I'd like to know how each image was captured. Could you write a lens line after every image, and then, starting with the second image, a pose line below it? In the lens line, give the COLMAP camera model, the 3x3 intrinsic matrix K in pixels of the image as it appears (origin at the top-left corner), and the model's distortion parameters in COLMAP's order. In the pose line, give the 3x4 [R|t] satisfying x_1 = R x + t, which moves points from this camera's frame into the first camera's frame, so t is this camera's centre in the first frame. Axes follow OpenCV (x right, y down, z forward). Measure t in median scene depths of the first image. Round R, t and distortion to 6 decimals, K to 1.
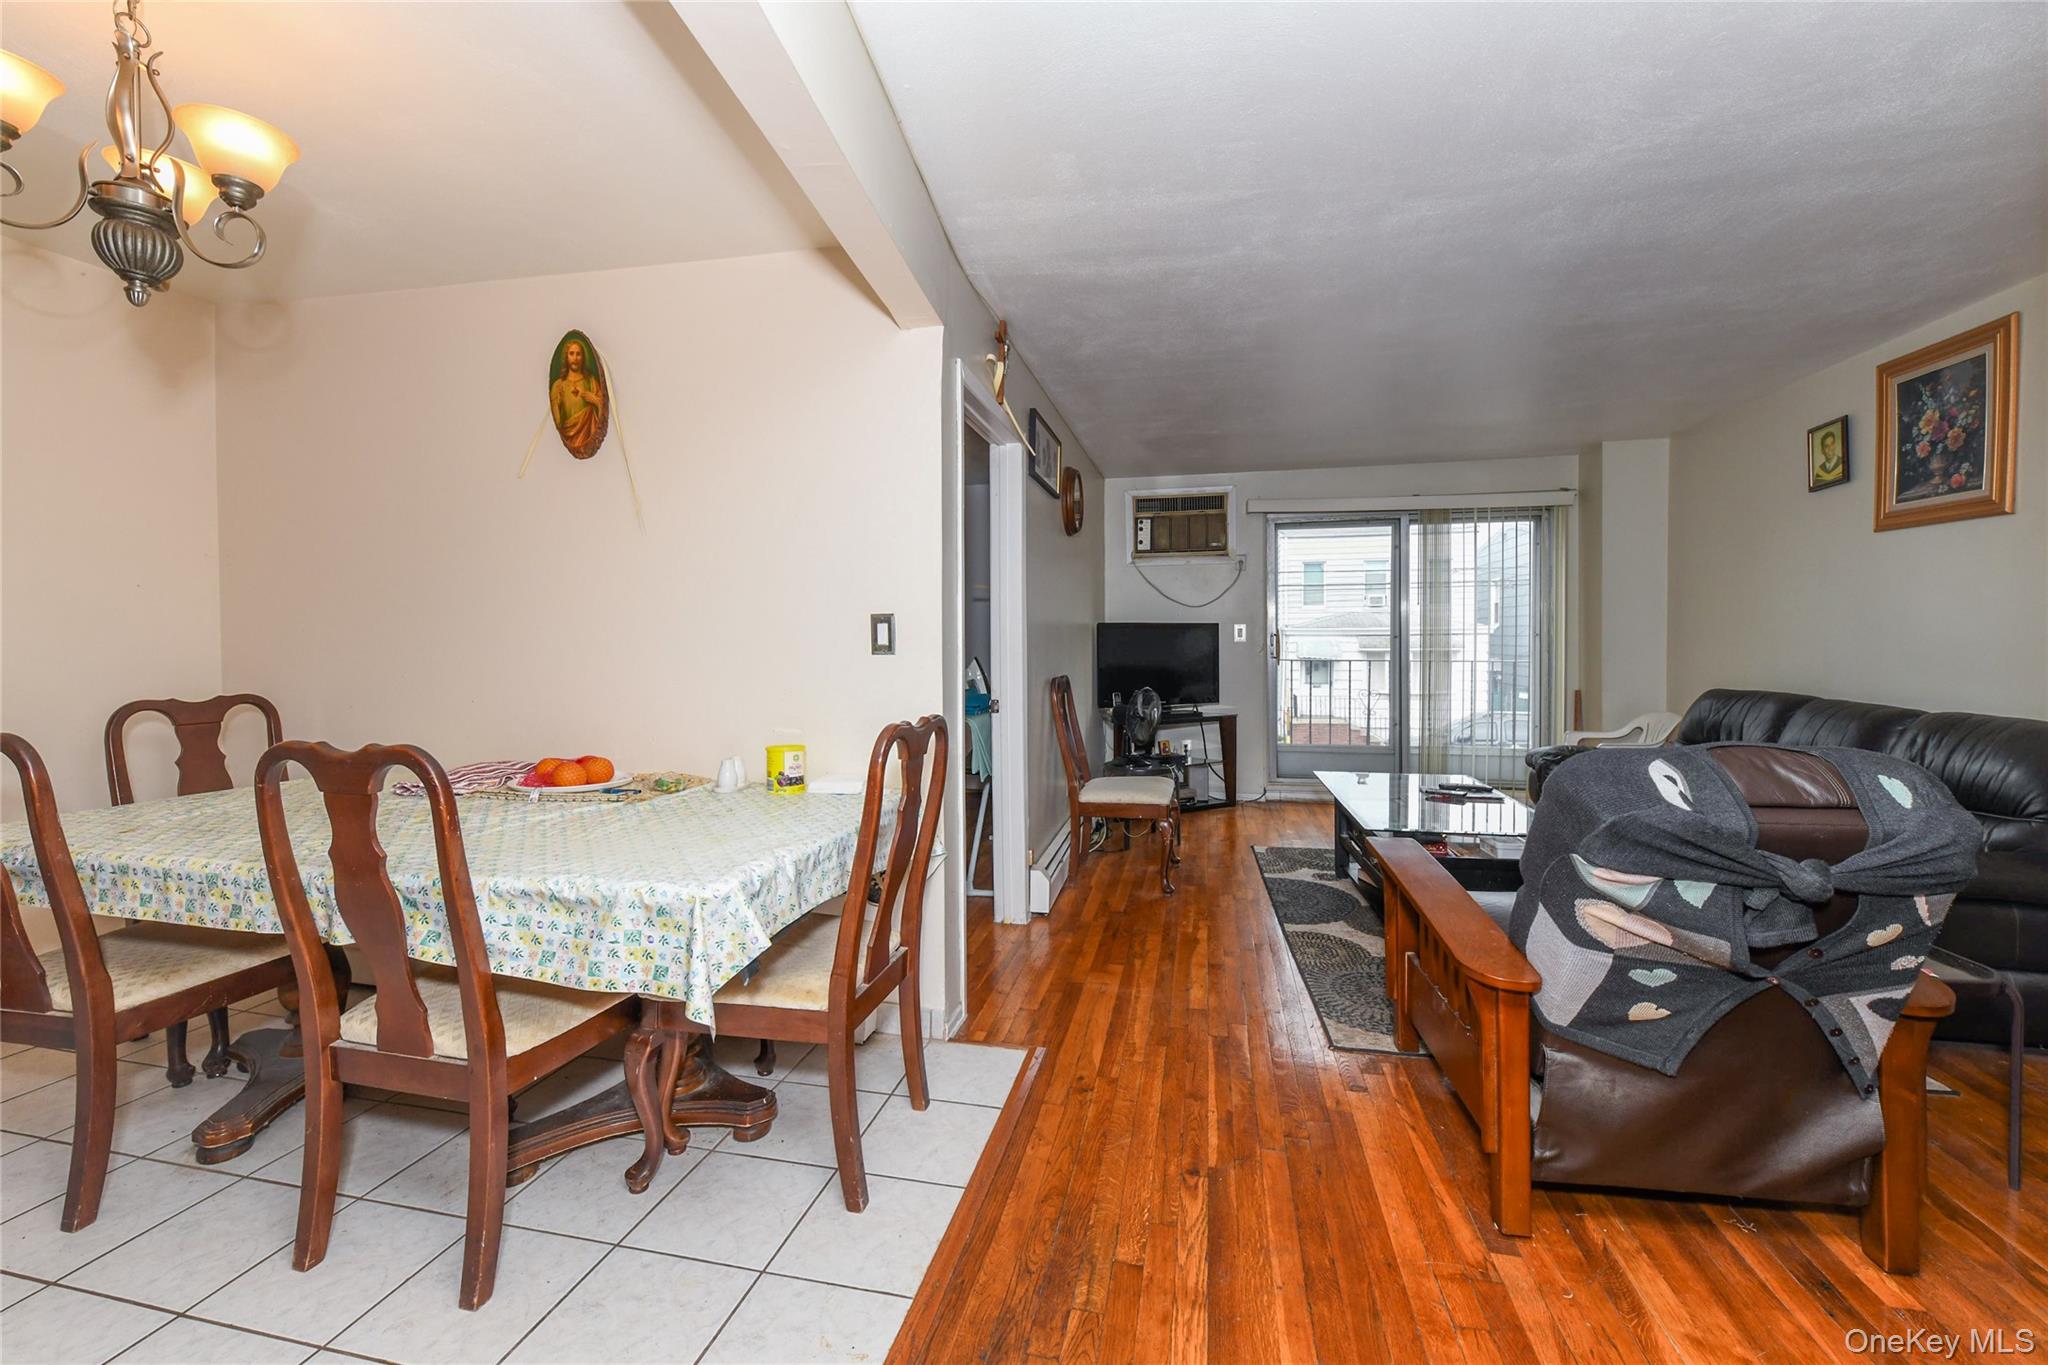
lens RADIAL K [[848.5, 0, 1034.2], [0, 848.5, 656.5], [0, 0, 1]] dist [0.004964, -0.003037]
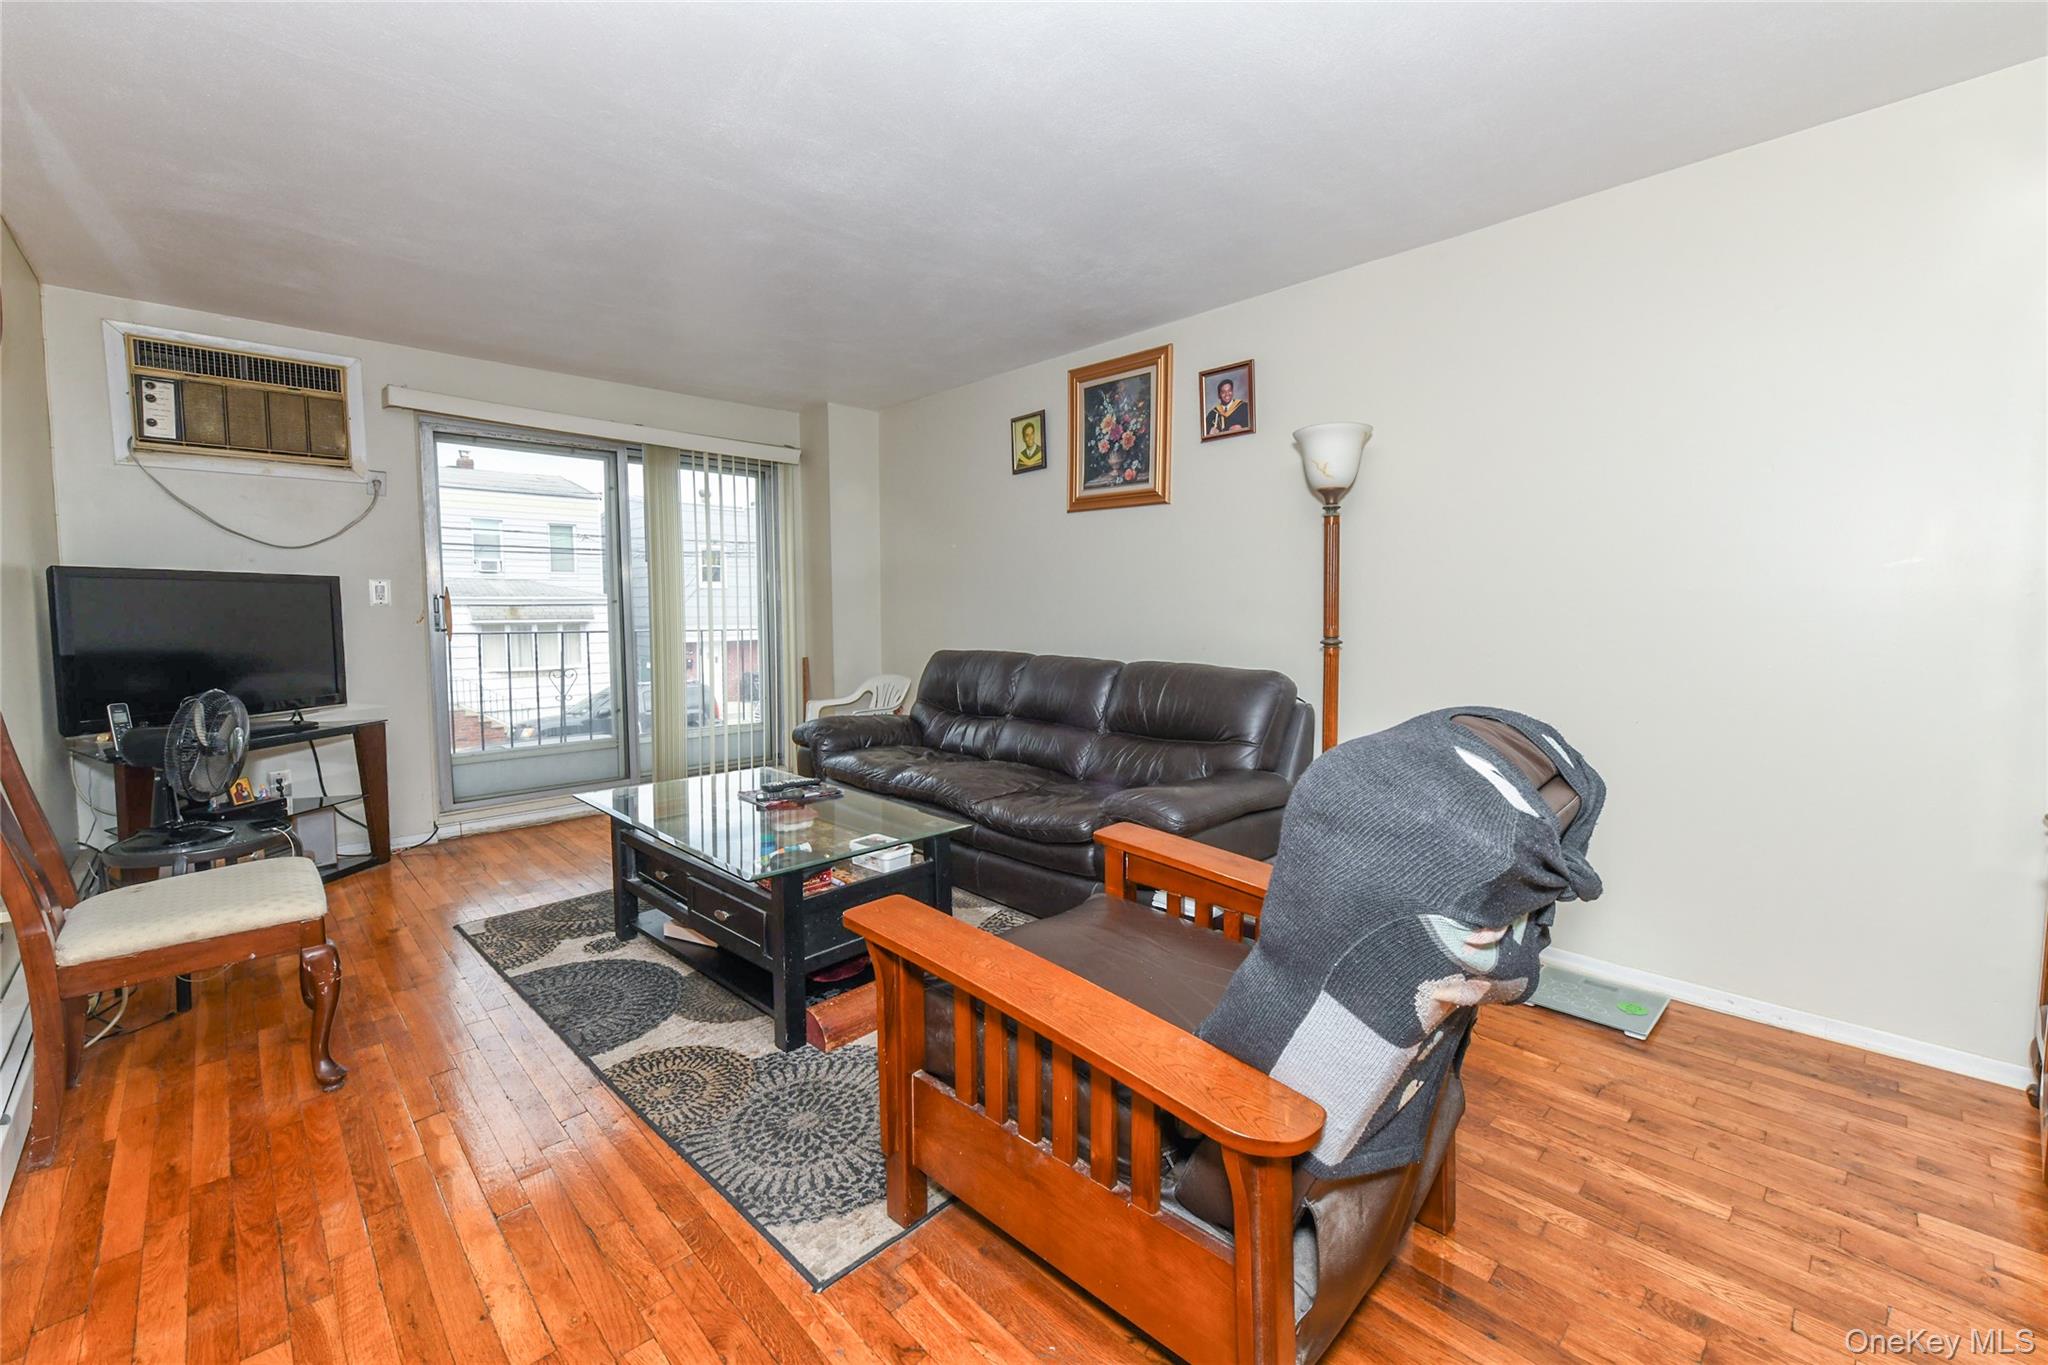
lens RADIAL K [[848.5, 0, 1042.2], [0, 848.5, 657.1], [0, 0, 1]] dist [0.004964, -0.003037]
pose [[0.561930, -0.044673, 0.825978, -0.017803], [0.016846, 0.998952, 0.042567, 0.003829], [-0.827013, -0.010006, 0.562093, 0.376488]]
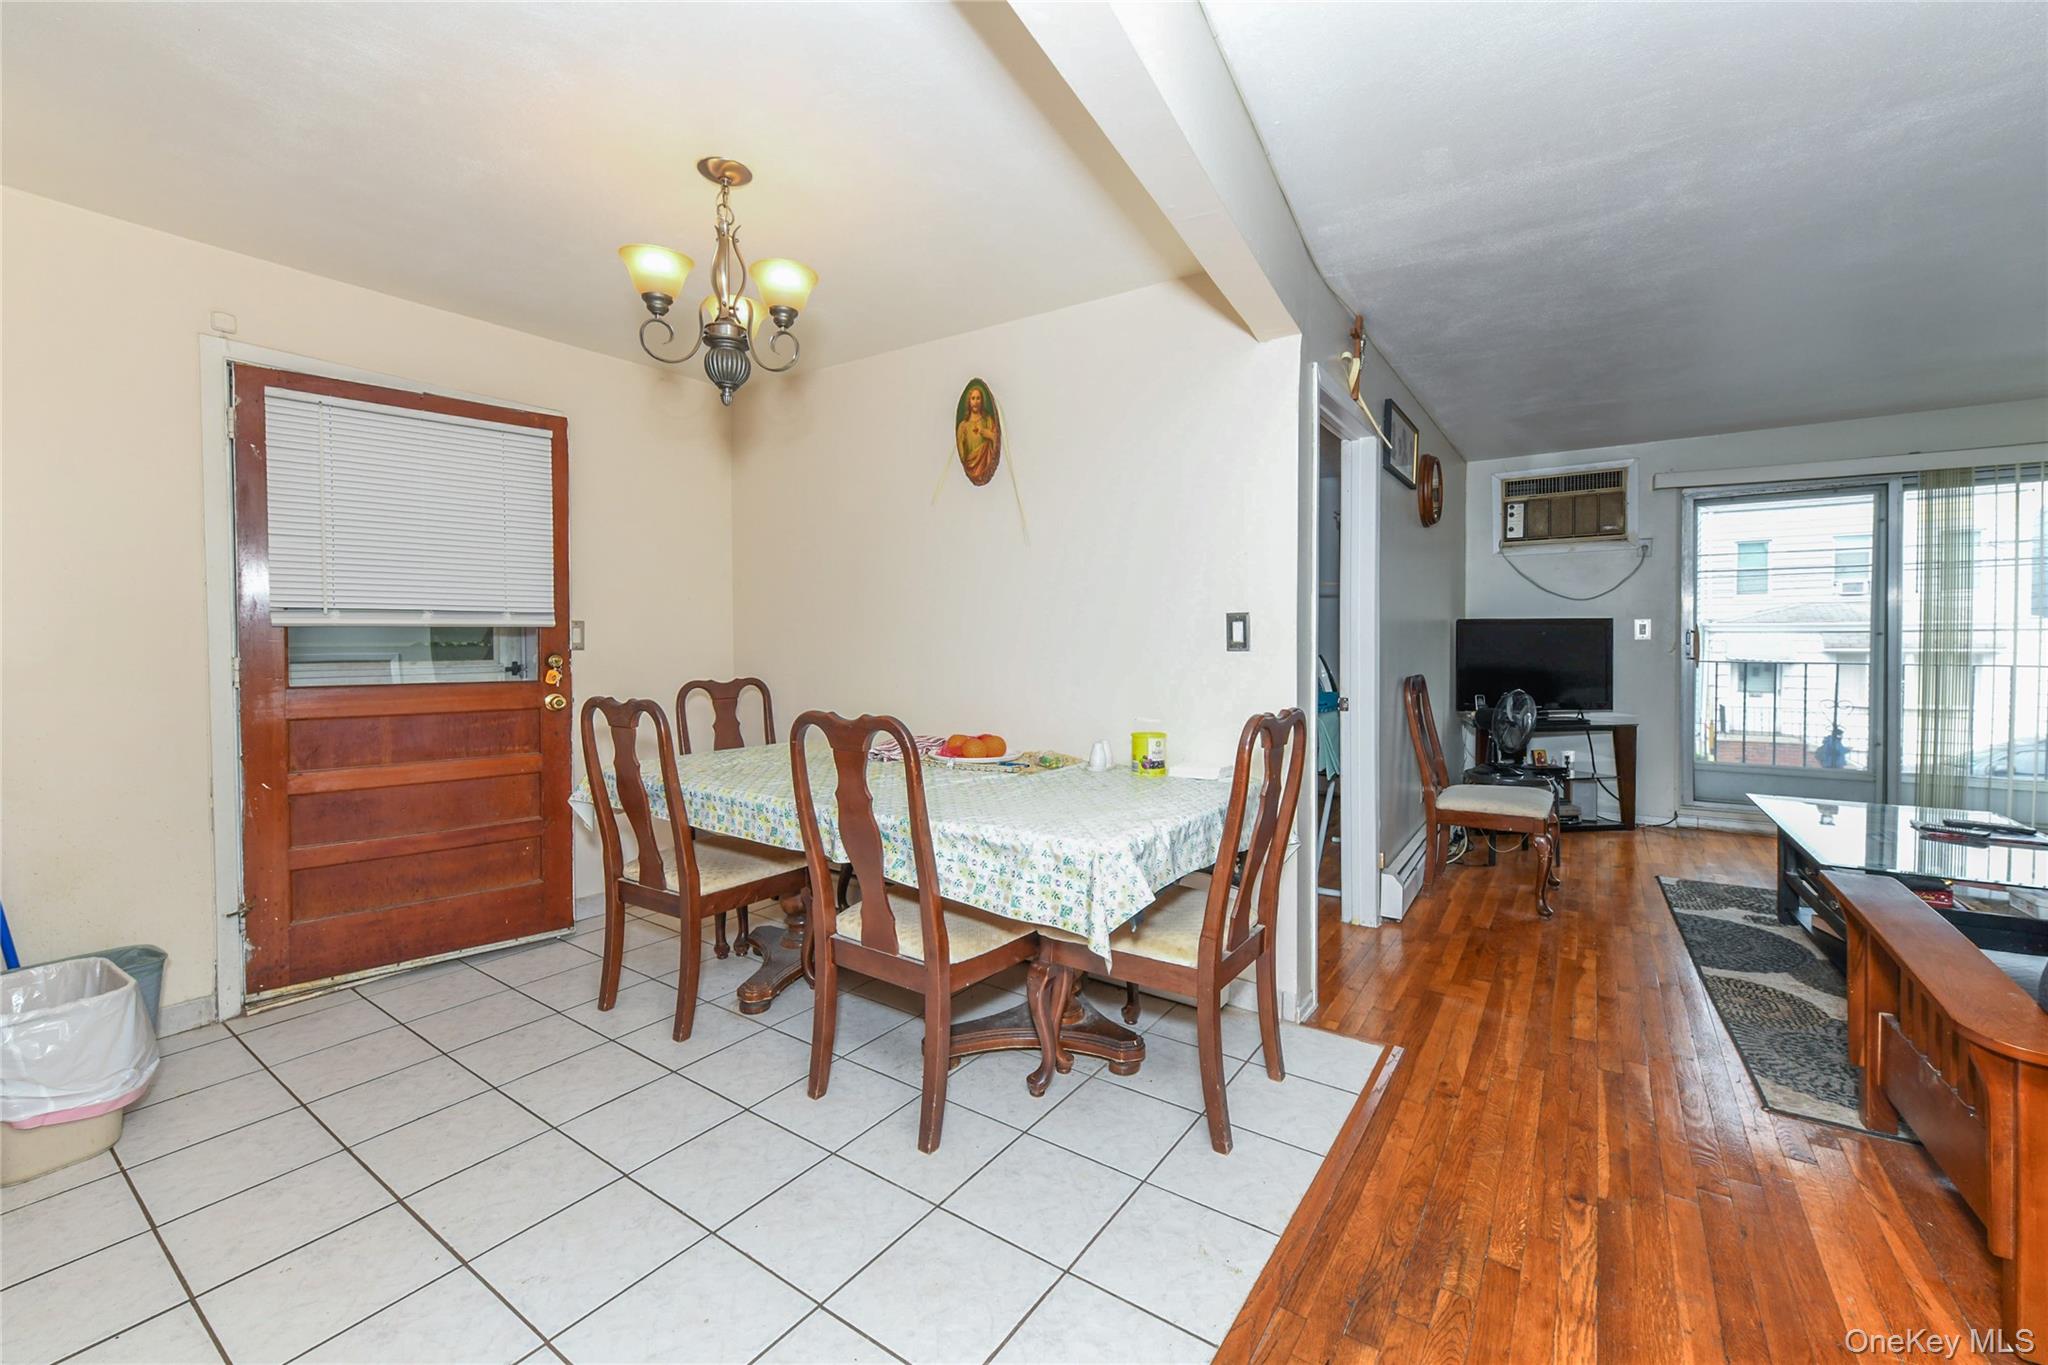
lens RADIAL K [[848.5, 0, 1020.9], [0, 848.5, 657.3], [0, 0, 1]] dist [0.004964, -0.003037]
pose [[0.924033, 0.008640, -0.382215, -0.016667], [-0.007331, 0.999961, 0.004880, 0.001698], [0.382242, -0.001707, 0.924061, -0.061297]]
